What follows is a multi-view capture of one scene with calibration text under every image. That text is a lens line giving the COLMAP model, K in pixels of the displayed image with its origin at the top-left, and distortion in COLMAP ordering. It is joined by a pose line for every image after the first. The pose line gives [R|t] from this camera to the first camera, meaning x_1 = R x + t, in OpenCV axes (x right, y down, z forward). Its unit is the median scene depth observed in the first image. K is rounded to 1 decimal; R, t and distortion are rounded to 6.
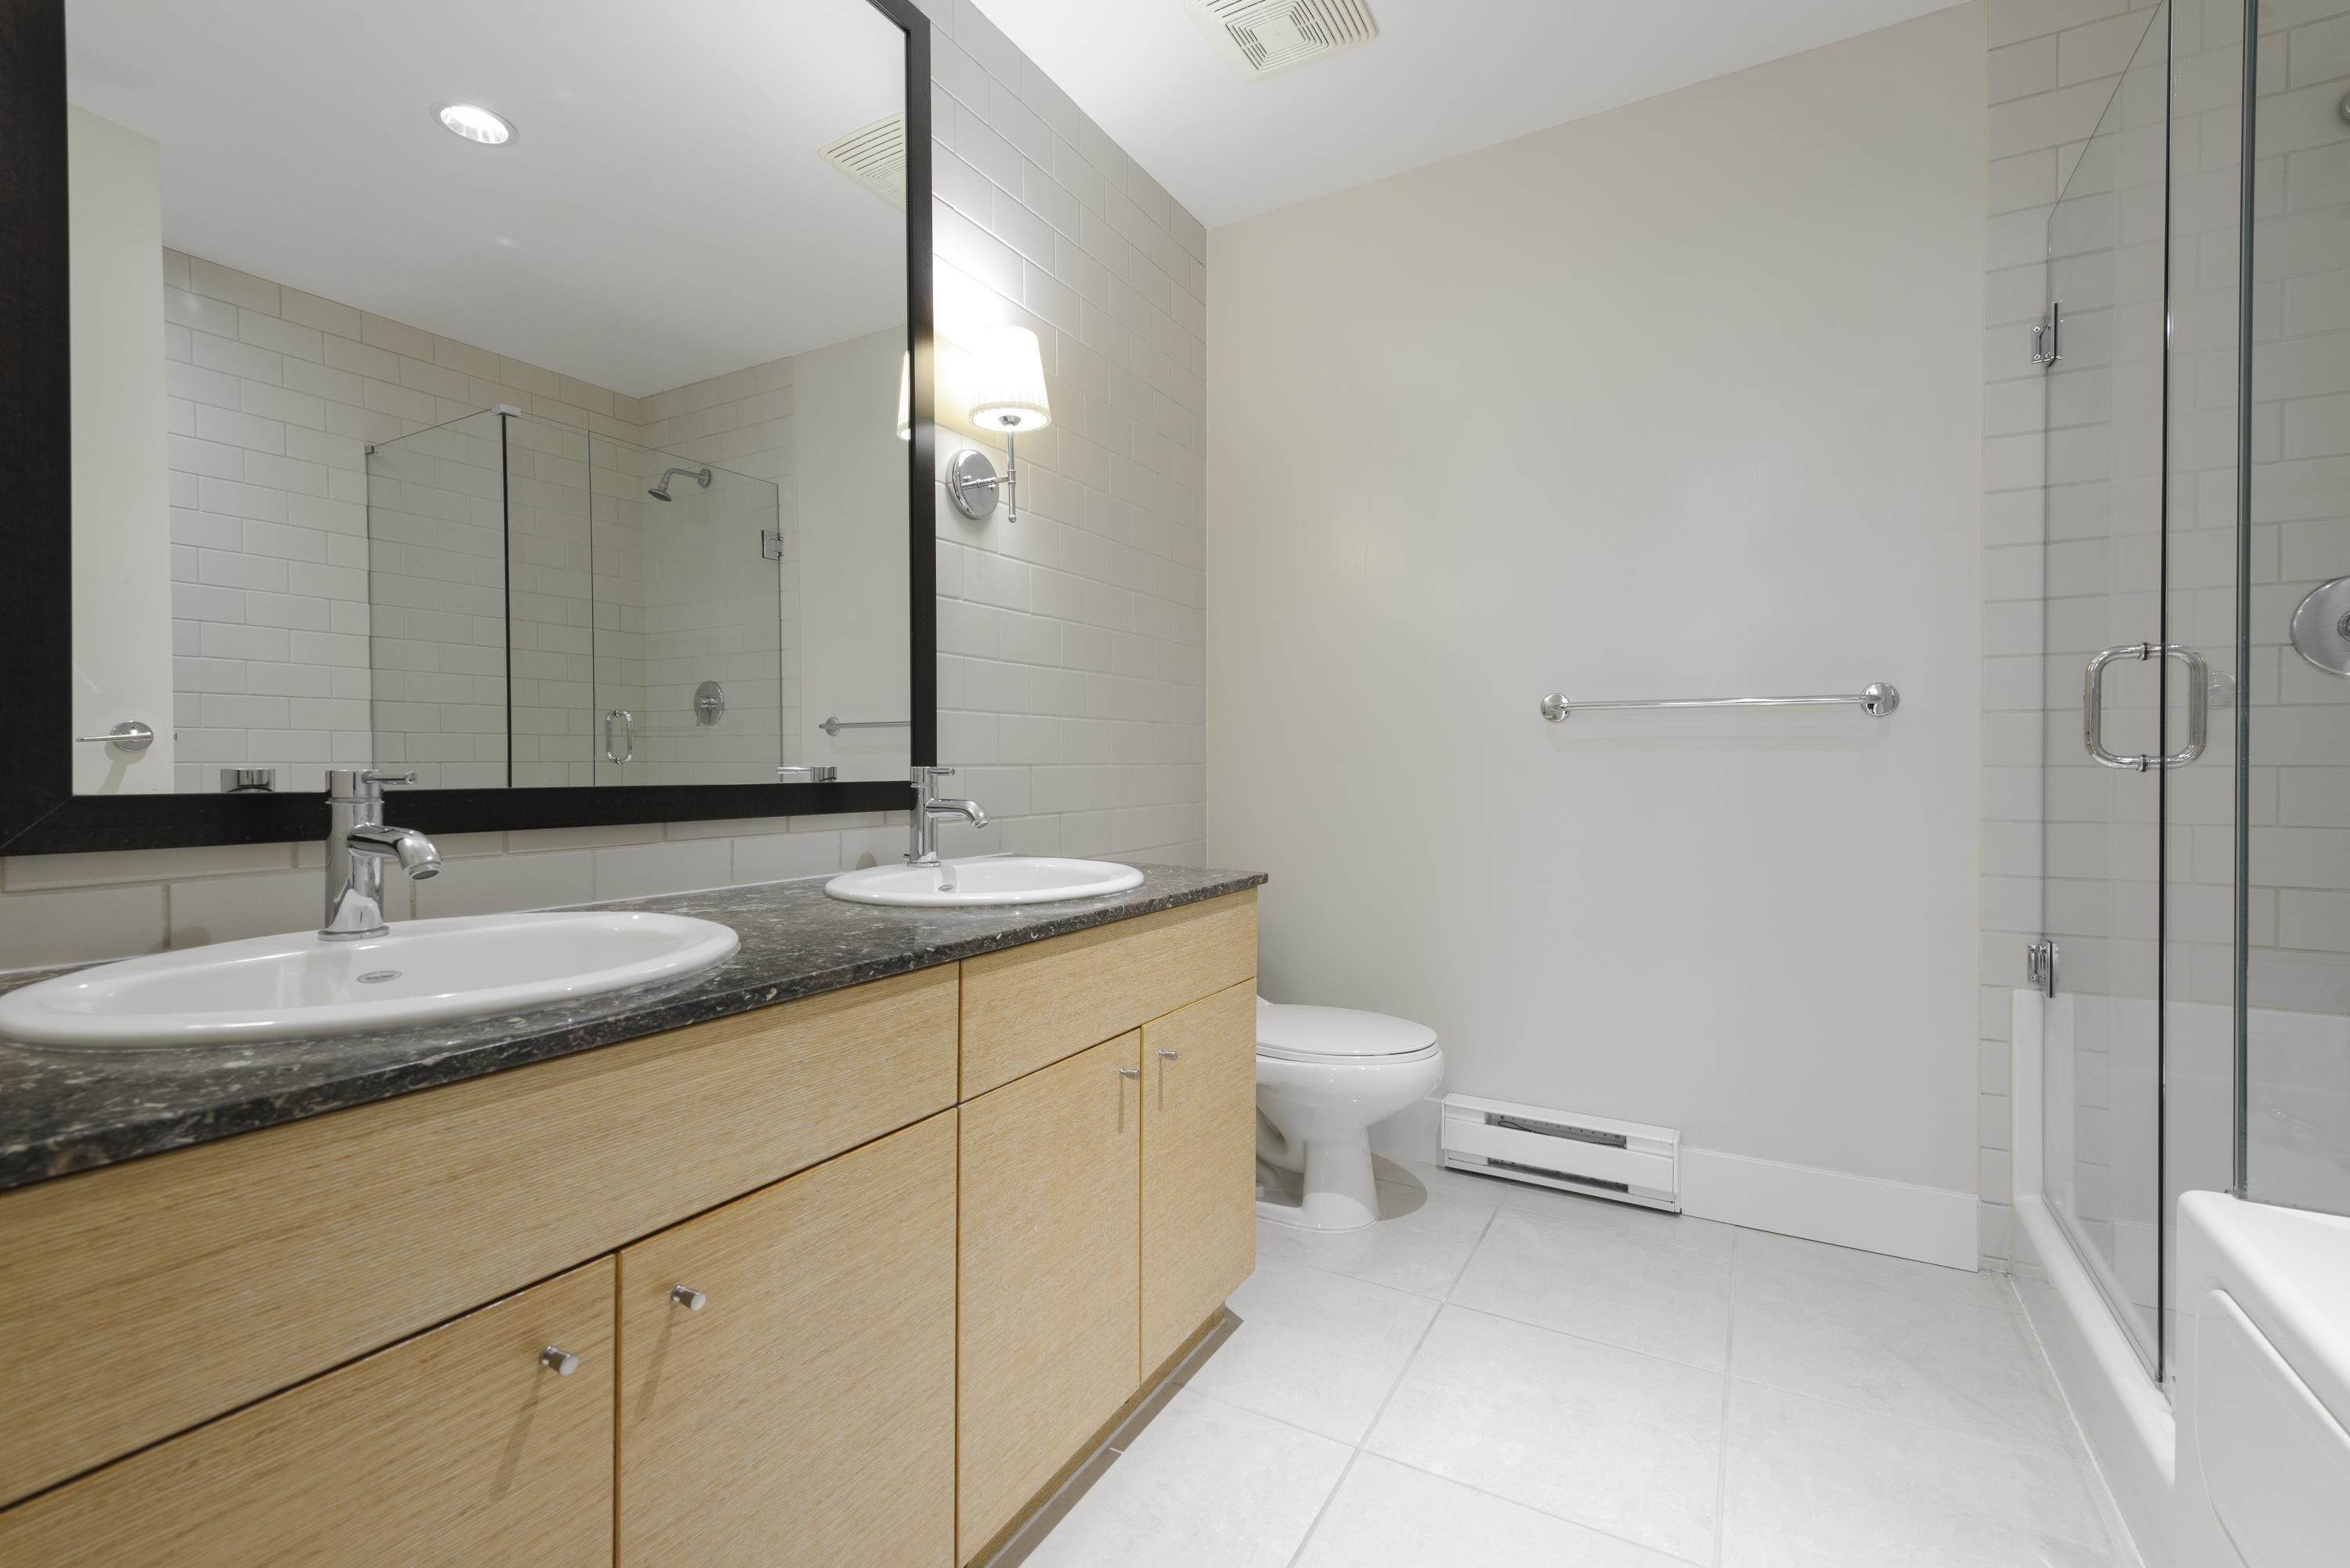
lens RADIAL K [[1030.2, 0, 1175.0], [0, 1030.2, 784.0], [0, 0, 1]] dist [-0.000179, -0.000070]
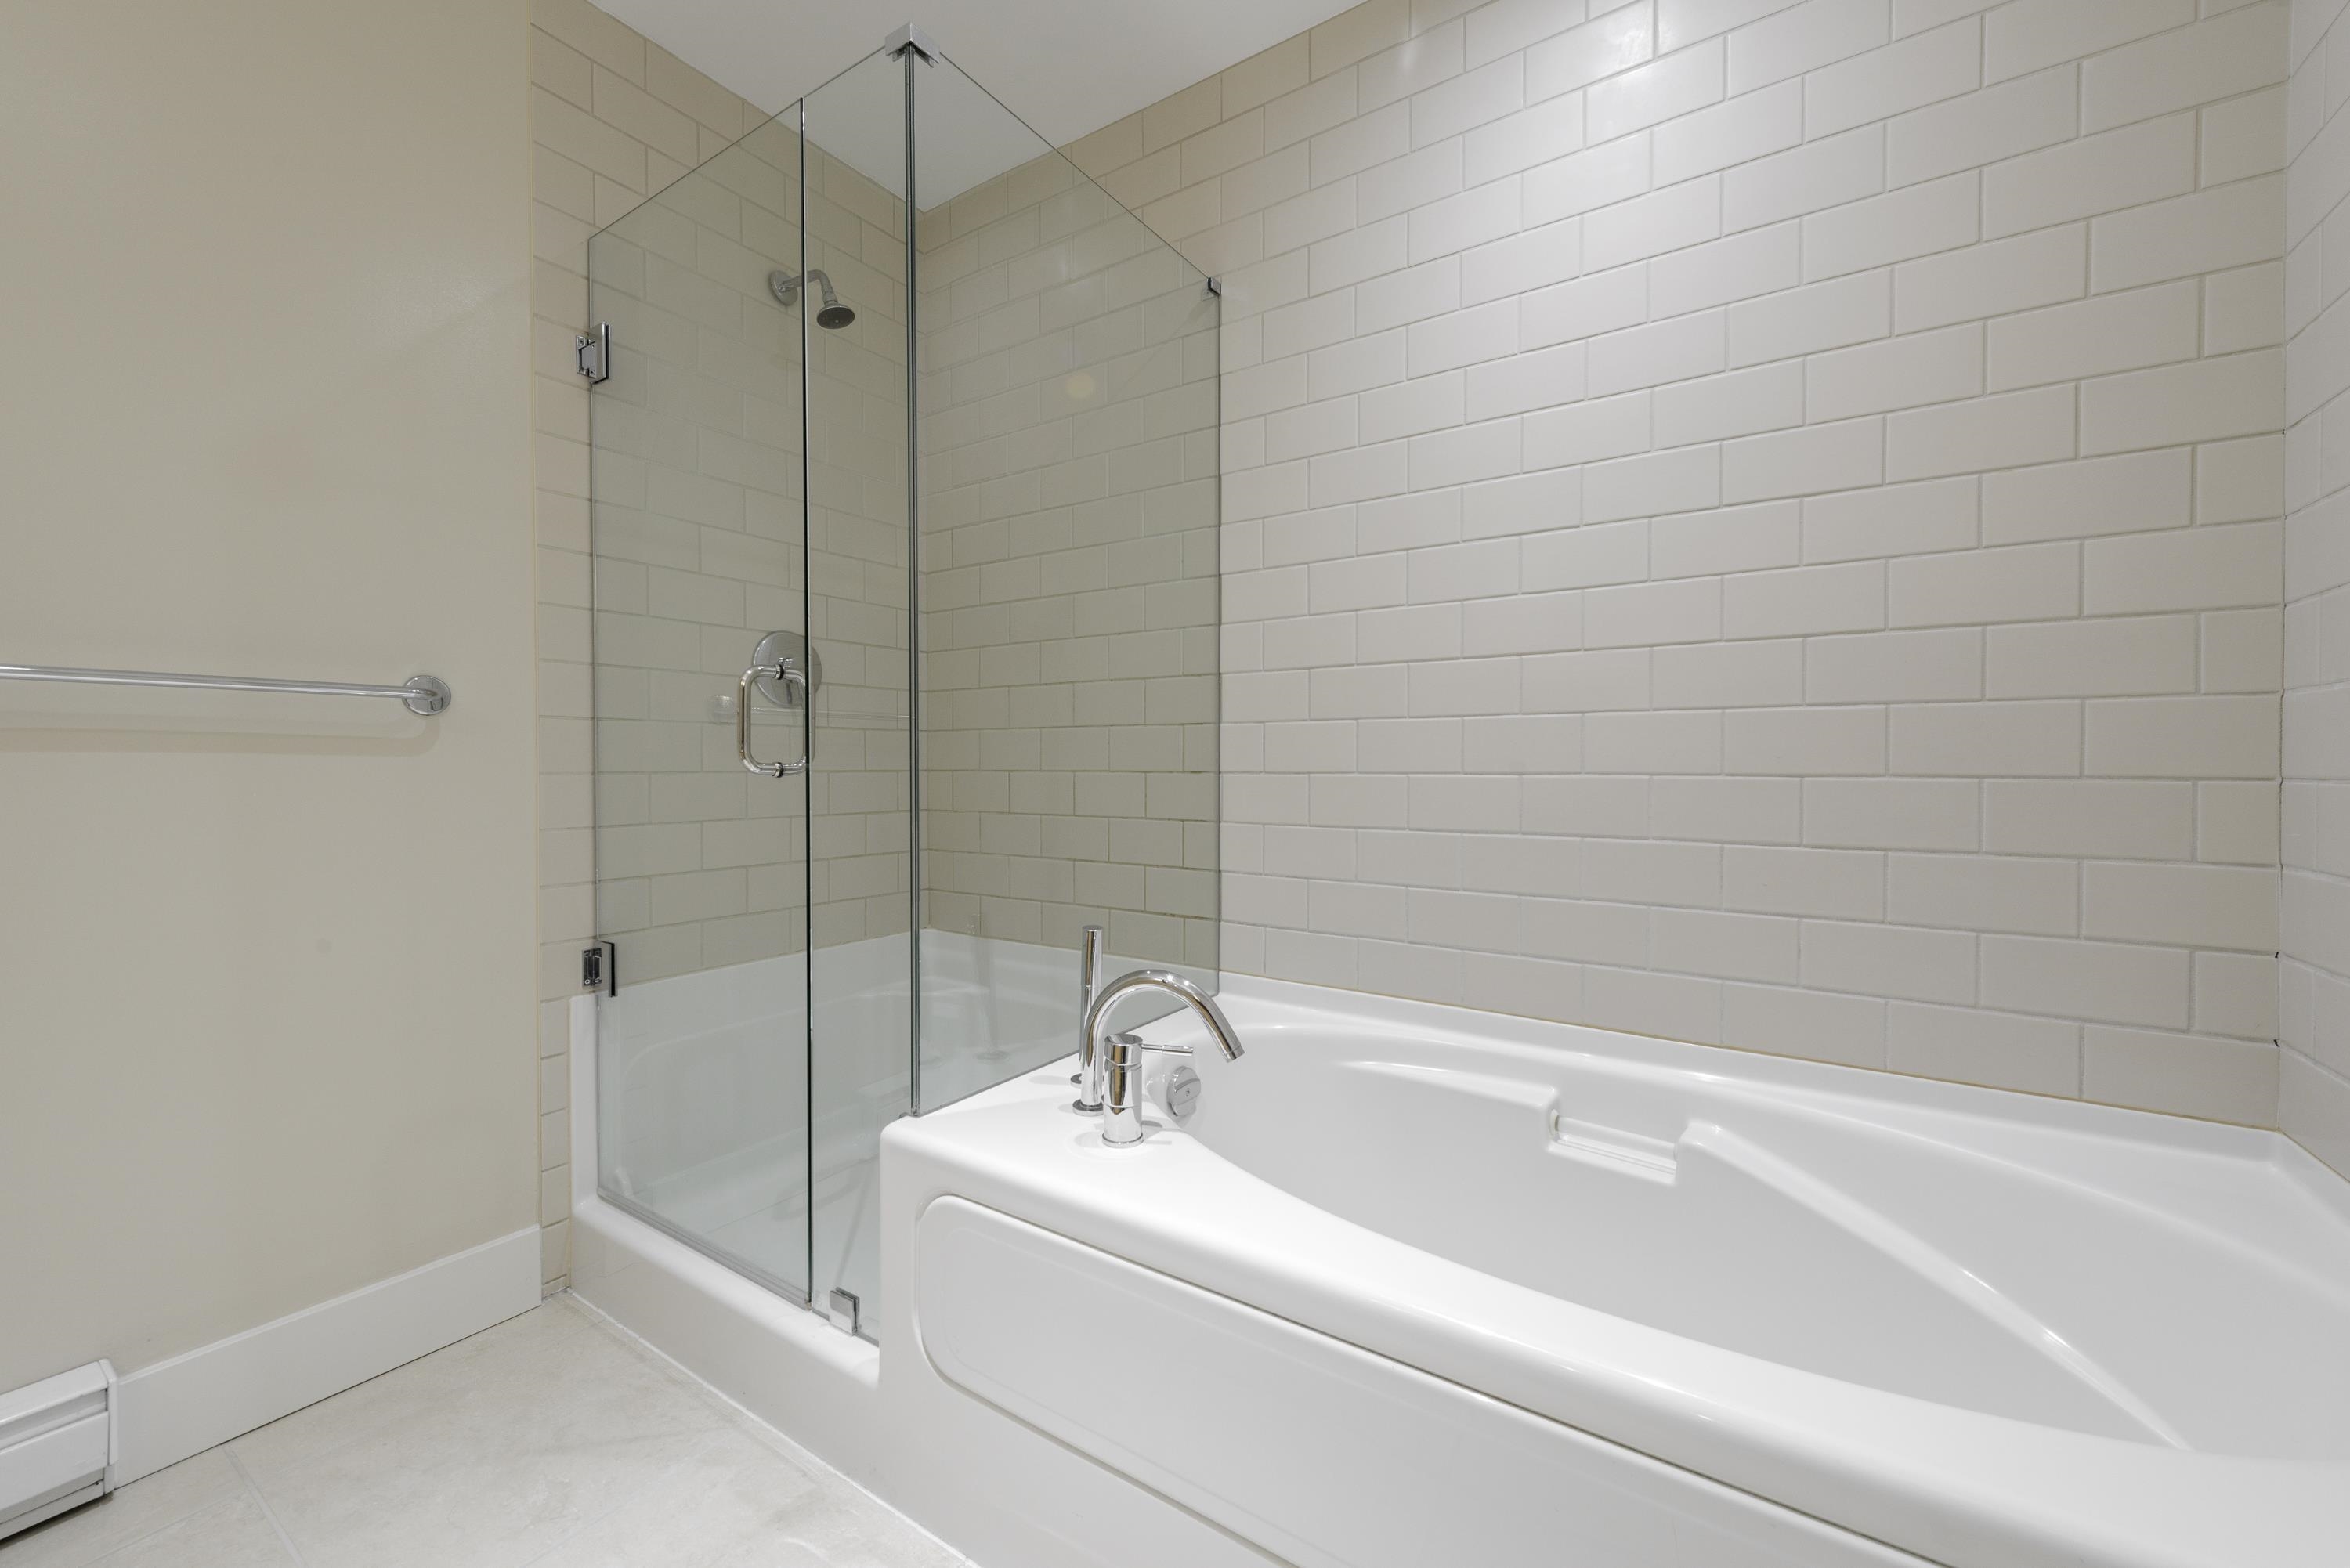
lens RADIAL K [[920.5, 0, 1178.7], [0, 920.5, 769.4], [0, 0, 1]] dist [0.002958, 0.000474]
pose [[0.061716, -0.007995, 0.998062, -0.034636], [0.029009, 0.999560, 0.006213, -0.009758], [-0.997672, 0.028570, 0.061921, 0.363376]]
